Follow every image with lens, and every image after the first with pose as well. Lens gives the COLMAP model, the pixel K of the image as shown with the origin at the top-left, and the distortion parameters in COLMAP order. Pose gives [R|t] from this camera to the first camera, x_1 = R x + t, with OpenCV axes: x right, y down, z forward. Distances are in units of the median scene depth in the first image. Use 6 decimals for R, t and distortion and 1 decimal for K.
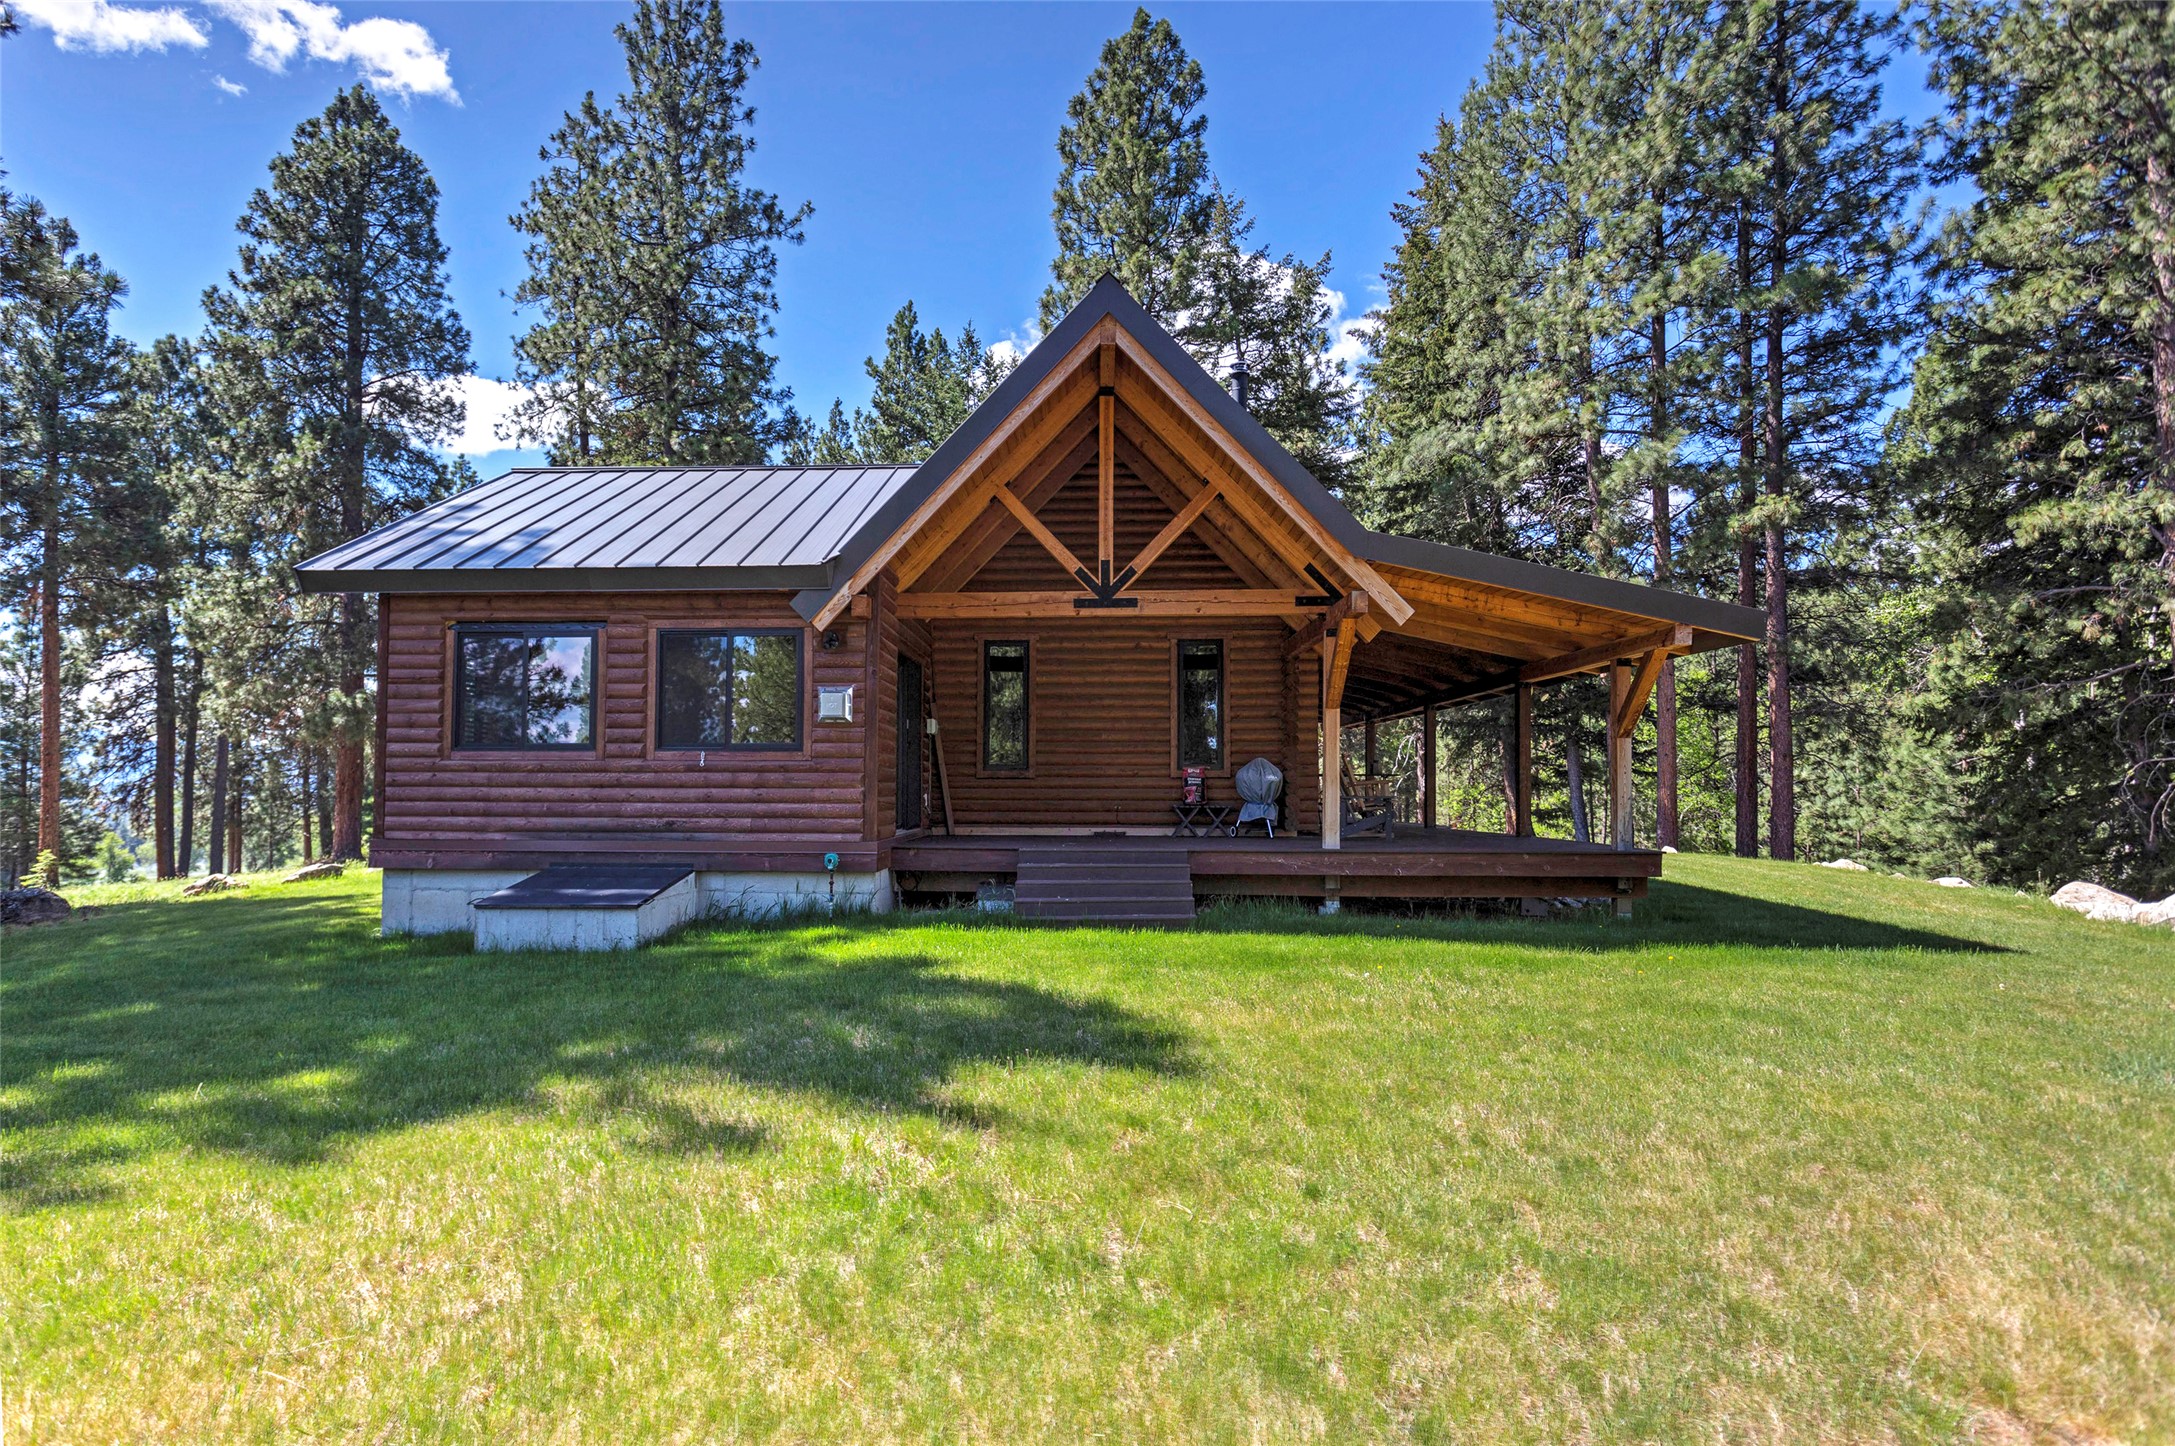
lens RADIAL K [[1127.8, 0, 1052.4], [0, 1127.8, 803.6], [0, 0, 1]] dist [-0.006023, -0.000568]
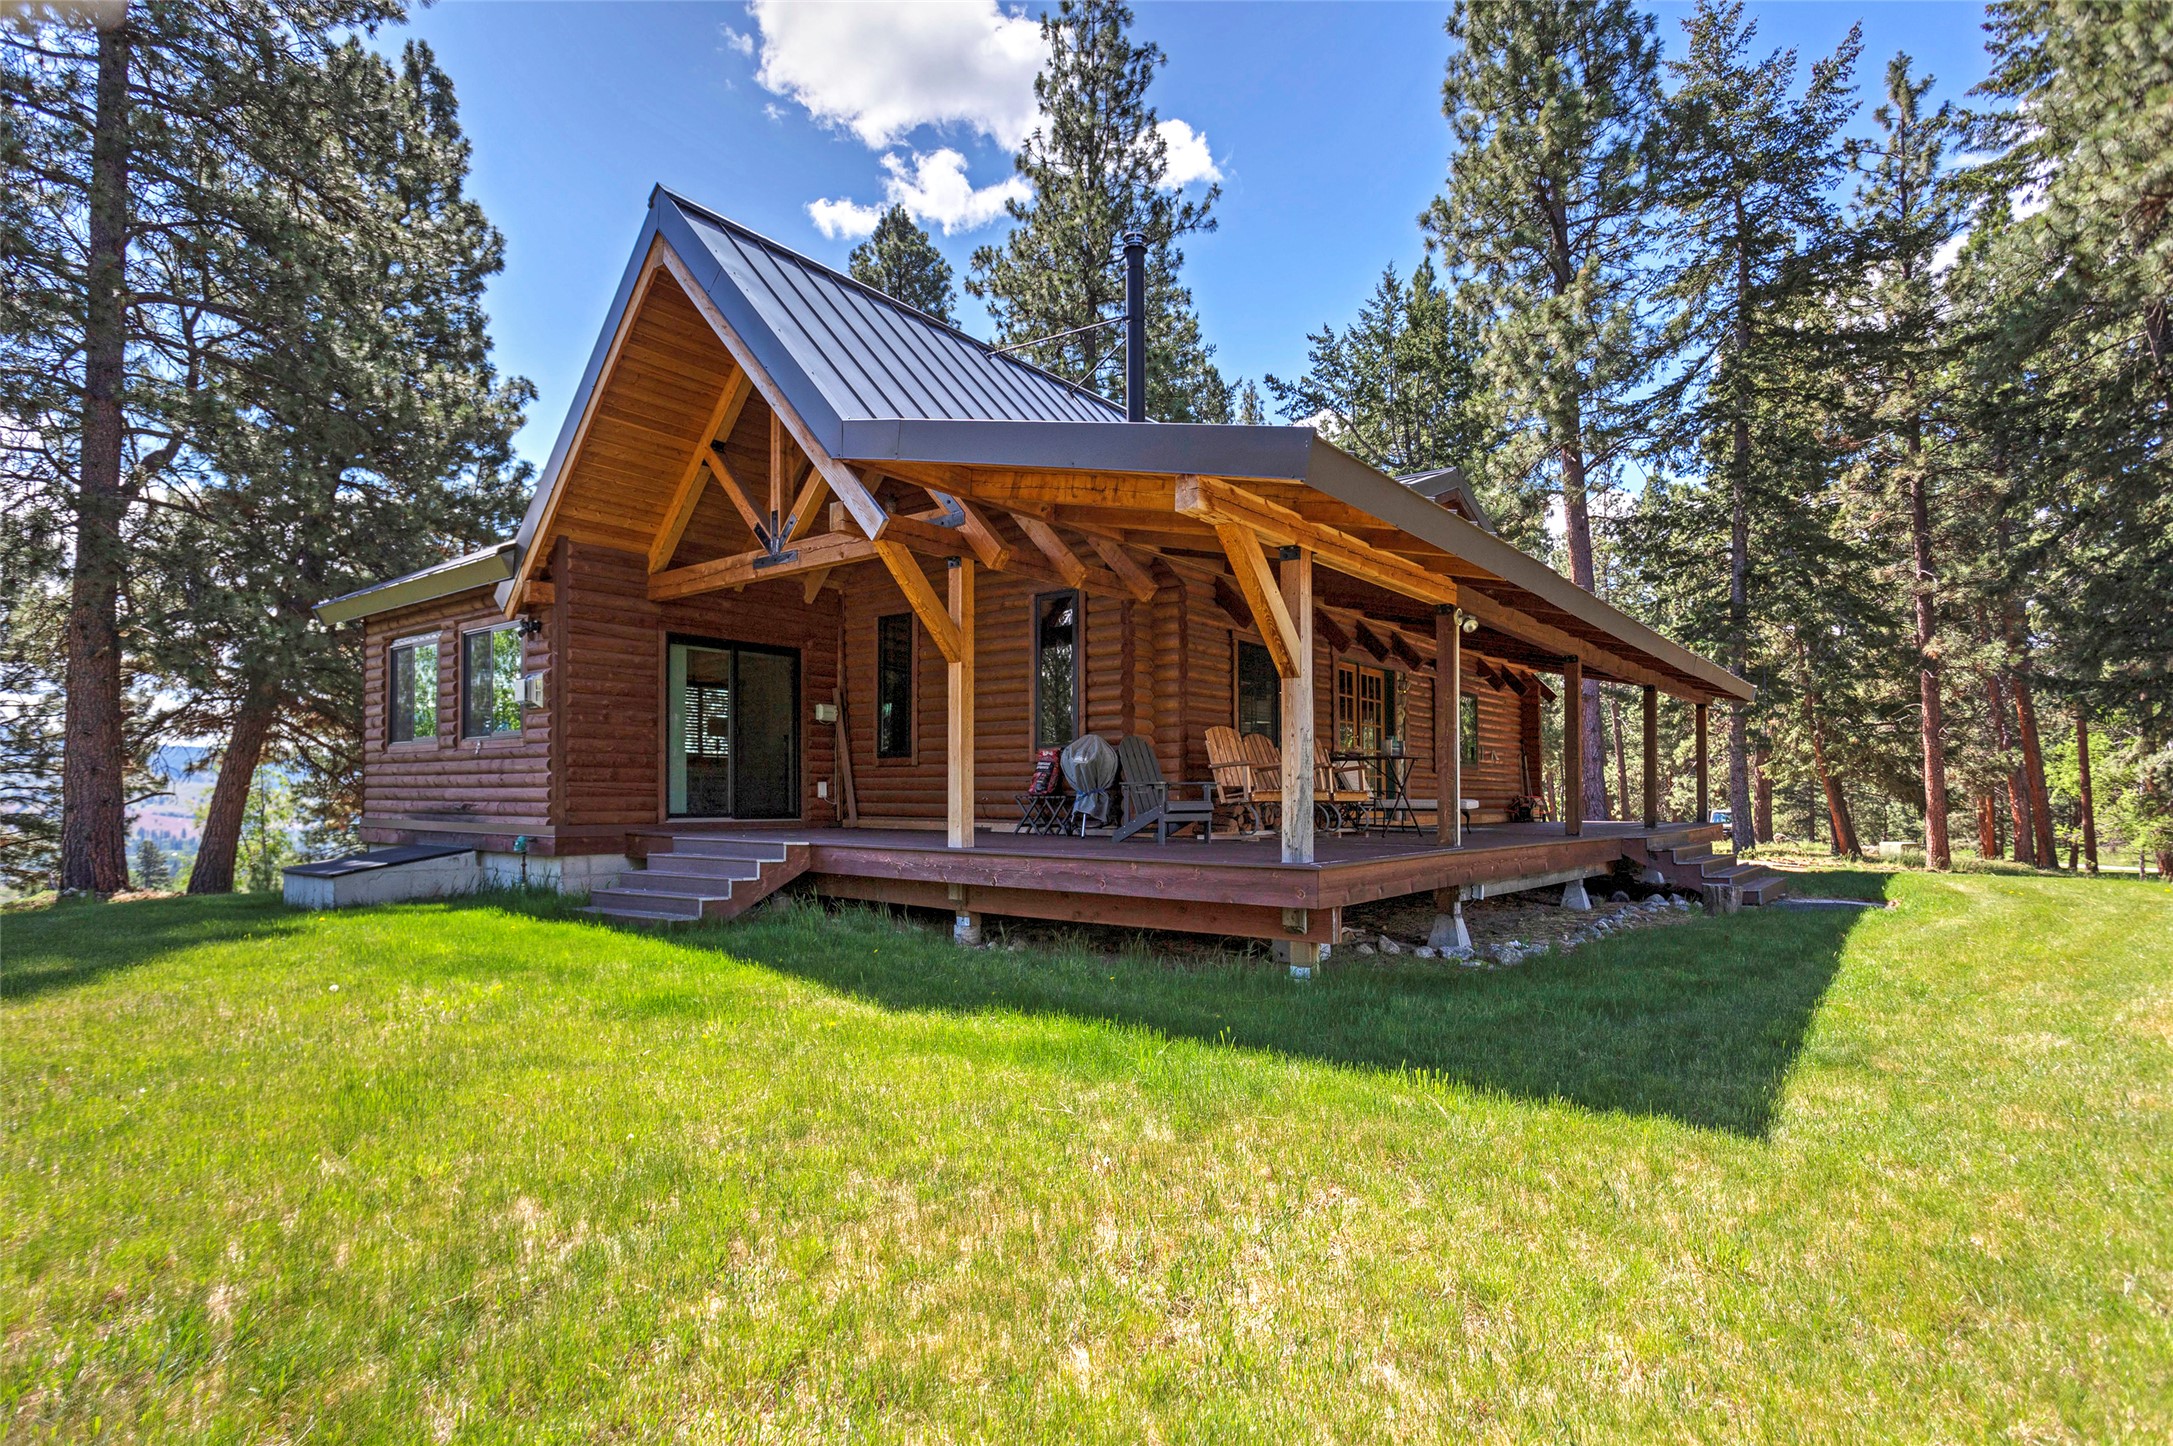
lens RADIAL K [[1126.7, 0, 1051.4], [0, 1126.7, 803.5], [0, 0, 1]] dist [-0.006023, -0.000568]
pose [[0.810357, 0.004782, -0.585917, 0.740332], [-0.009634, 0.999940, -0.005164, 0.013877], [0.585858, 0.009829, 0.810354, 0.426539]]
